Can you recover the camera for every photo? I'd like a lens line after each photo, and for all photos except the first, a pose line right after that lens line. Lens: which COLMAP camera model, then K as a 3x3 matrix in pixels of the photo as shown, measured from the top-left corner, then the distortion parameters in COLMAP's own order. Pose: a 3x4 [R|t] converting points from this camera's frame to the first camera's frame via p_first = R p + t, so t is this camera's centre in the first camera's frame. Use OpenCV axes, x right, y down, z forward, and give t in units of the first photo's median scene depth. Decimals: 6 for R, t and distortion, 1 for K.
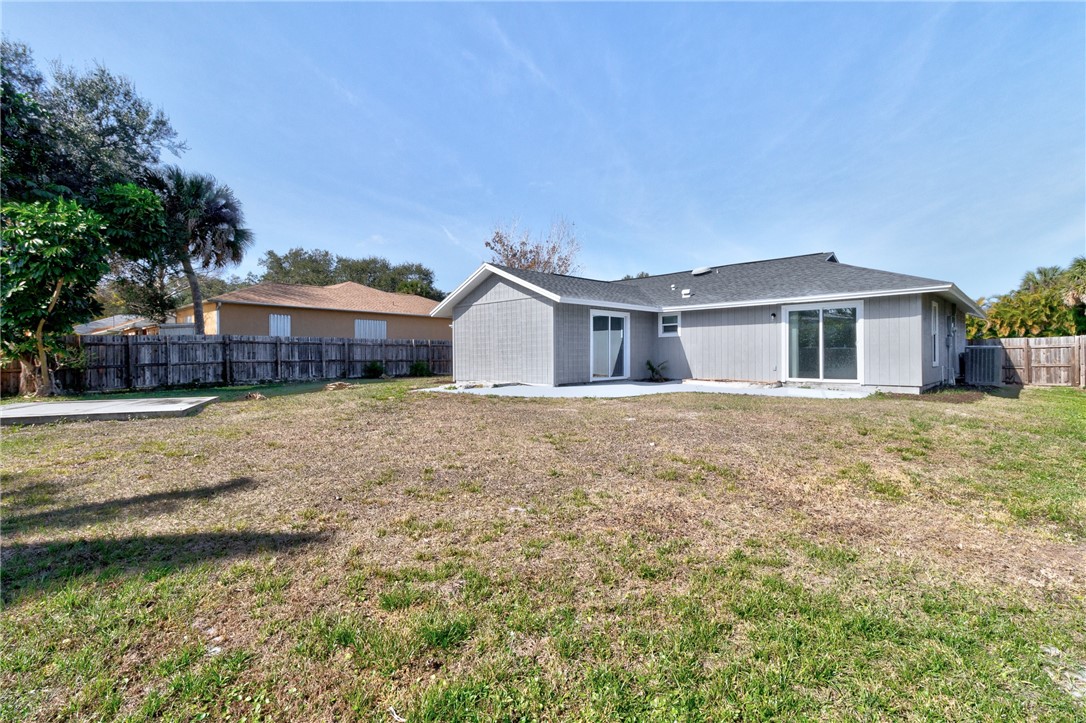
lens RADIAL K [[520.4, 0, 571.8], [0, 520.4, 356.3], [0, 0, 1]] dist [0.000538, 0.002235]
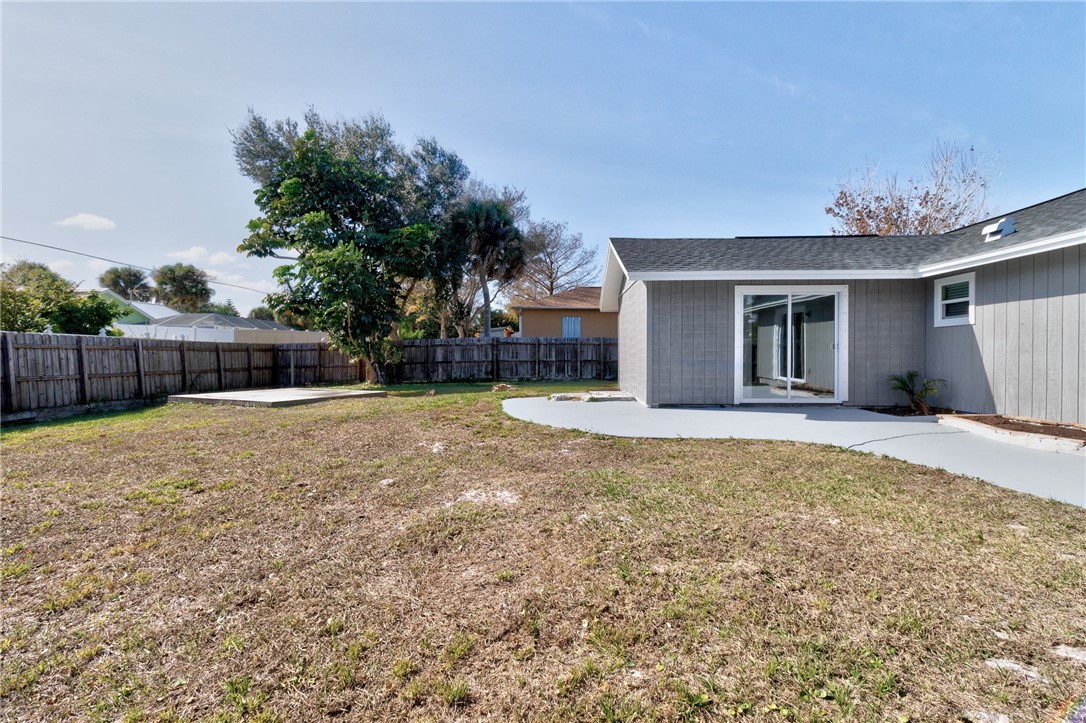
lens RADIAL K [[520.4, 0, 543.1], [0, 520.4, 359.3], [0, 0, 1]] dist [0.000538, 0.002235]
pose [[0.645502, 0.014234, -0.763626, 0.312637], [-0.006843, 0.999894, 0.012853, -0.008744], [0.763728, -0.003071, 0.645531, 0.374538]]
